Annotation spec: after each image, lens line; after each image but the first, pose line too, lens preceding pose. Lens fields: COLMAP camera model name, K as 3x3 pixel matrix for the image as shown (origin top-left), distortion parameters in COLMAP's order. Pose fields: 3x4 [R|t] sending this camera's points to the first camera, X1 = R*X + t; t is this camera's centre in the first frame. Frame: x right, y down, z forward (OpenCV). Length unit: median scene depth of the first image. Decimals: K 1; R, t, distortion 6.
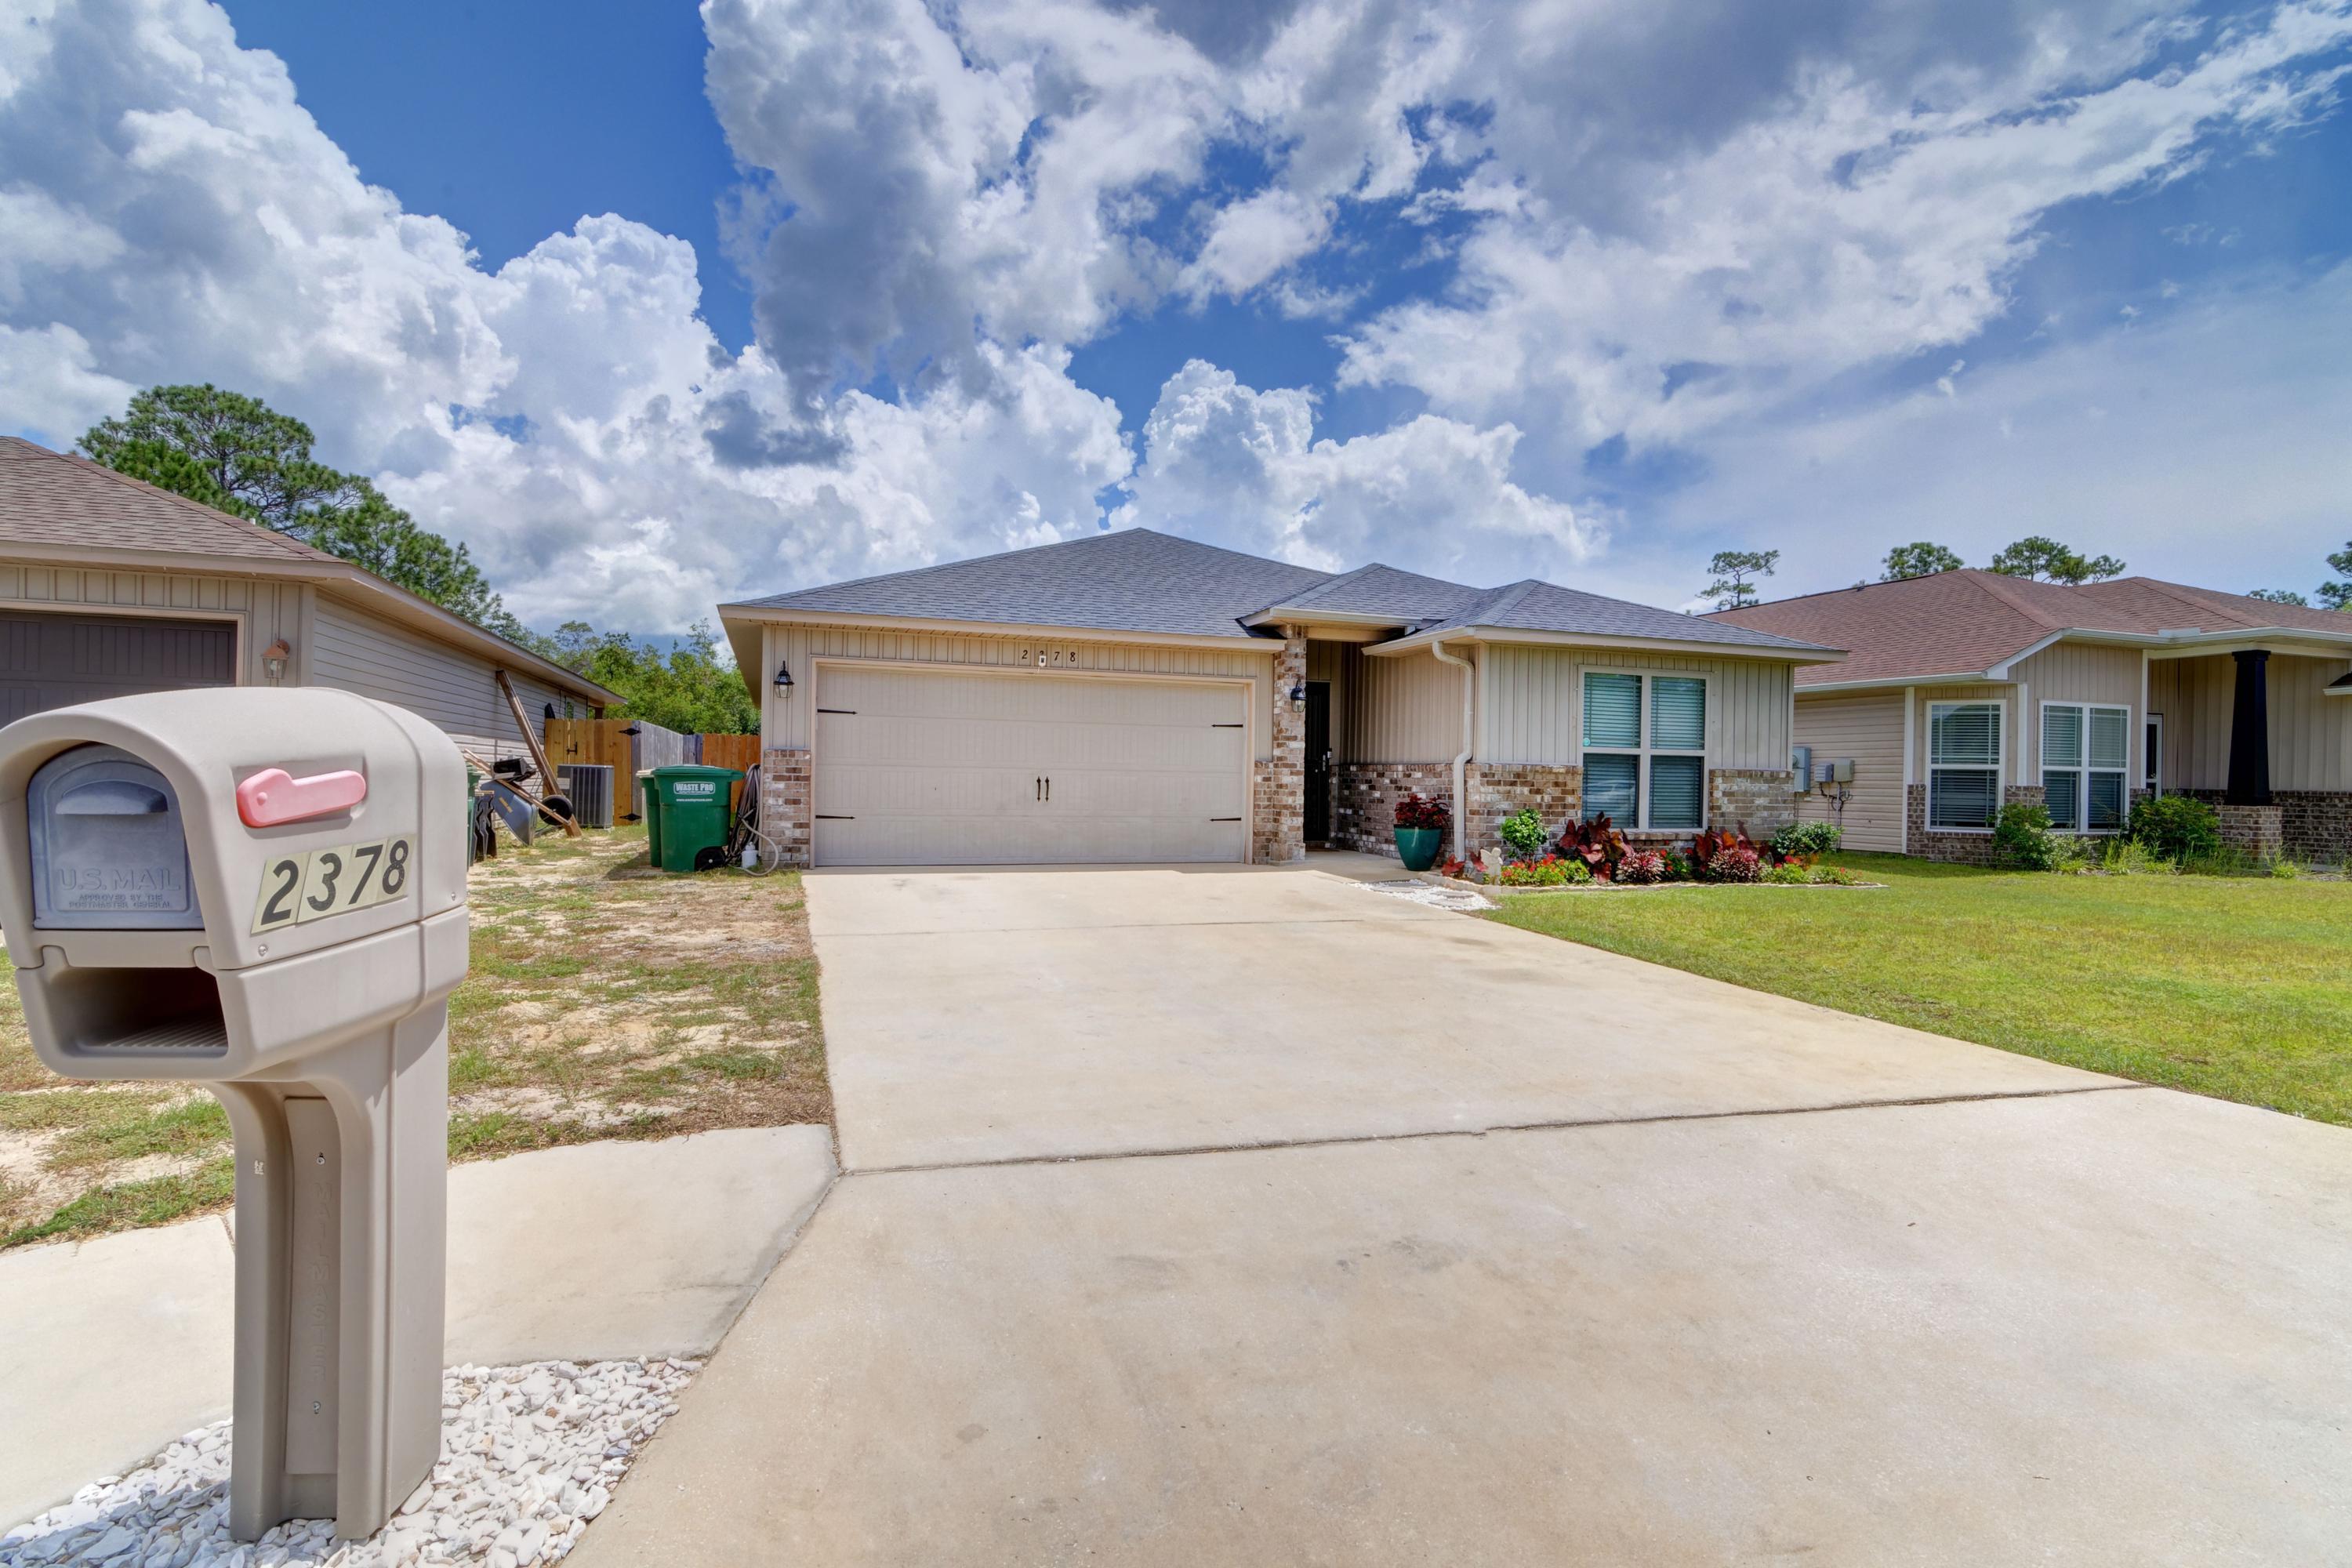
lens RADIAL K [[1130.3, 0, 1184.0], [0, 1130.3, 765.6], [0, 0, 1]] dist [0.002816, -0.003094]
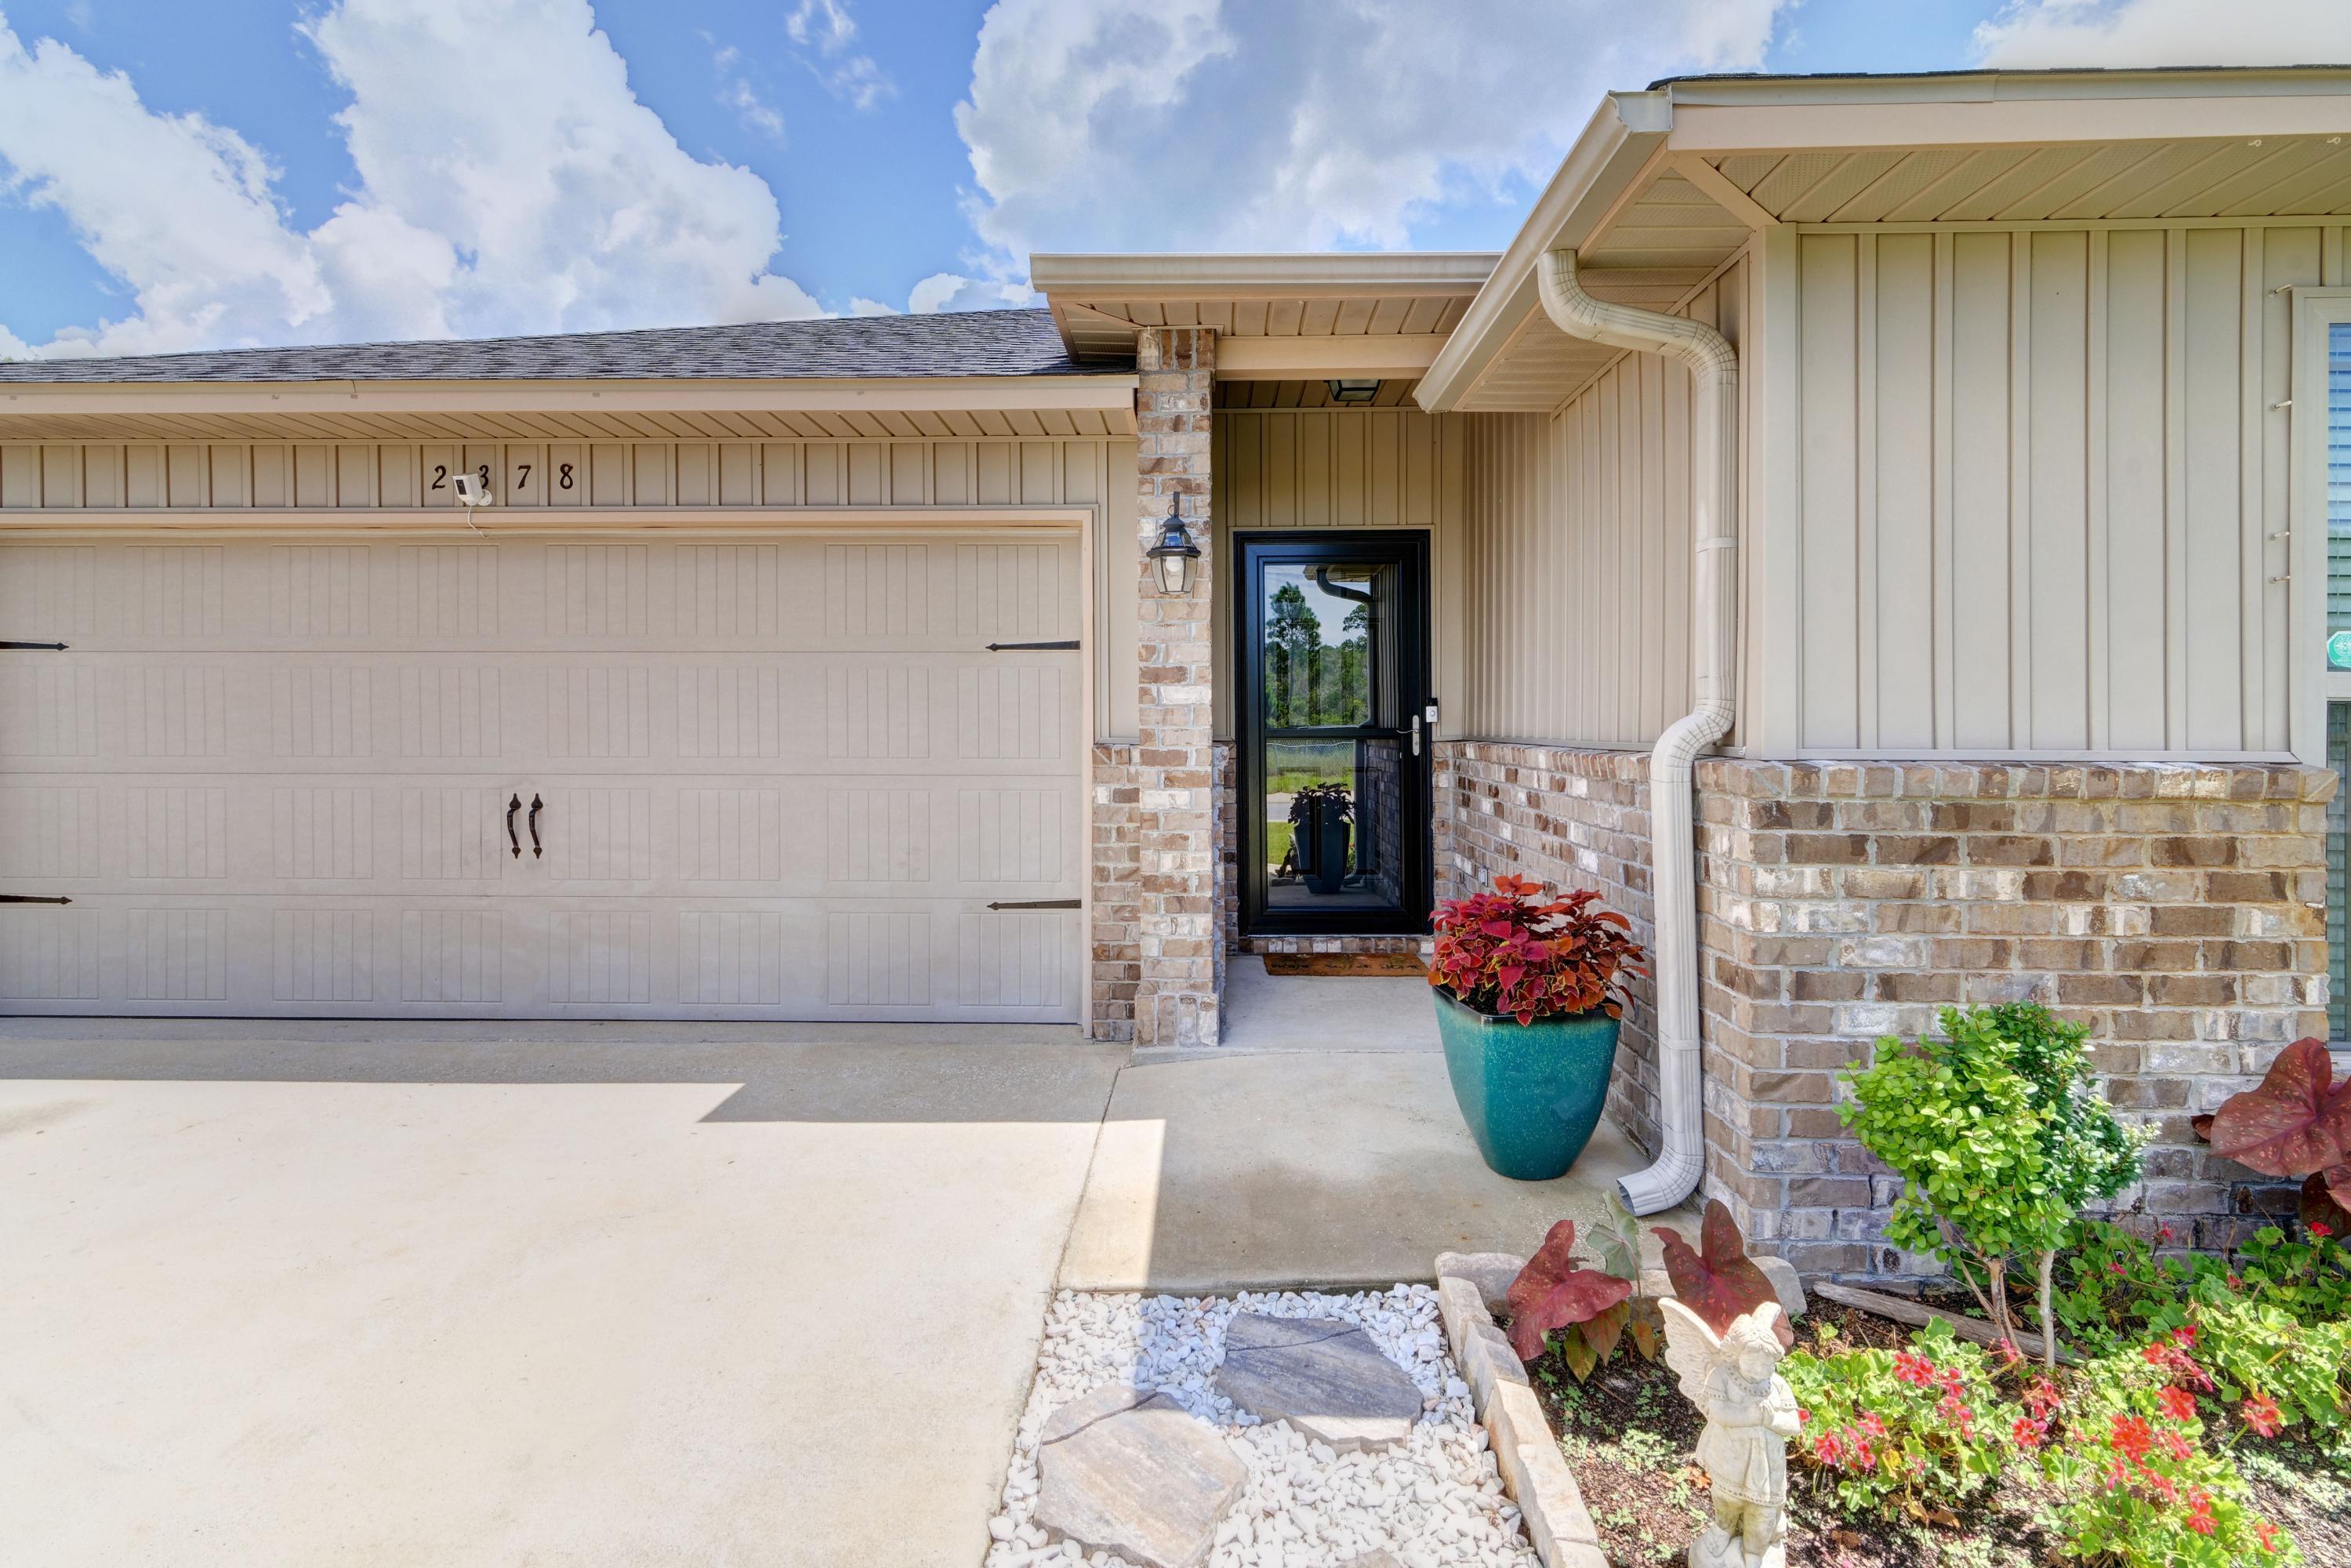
lens RADIAL K [[1129.9, 0, 1199.2], [0, 1129.9, 718.9], [0, 0, 1]] dist [0.002816, -0.003094]
pose [[0.935727, -0.018230, -0.352255, 0.217962], [0.019530, 0.999809, 0.000138, -0.011185], [0.352185, -0.007009, 0.935904, 0.690387]]
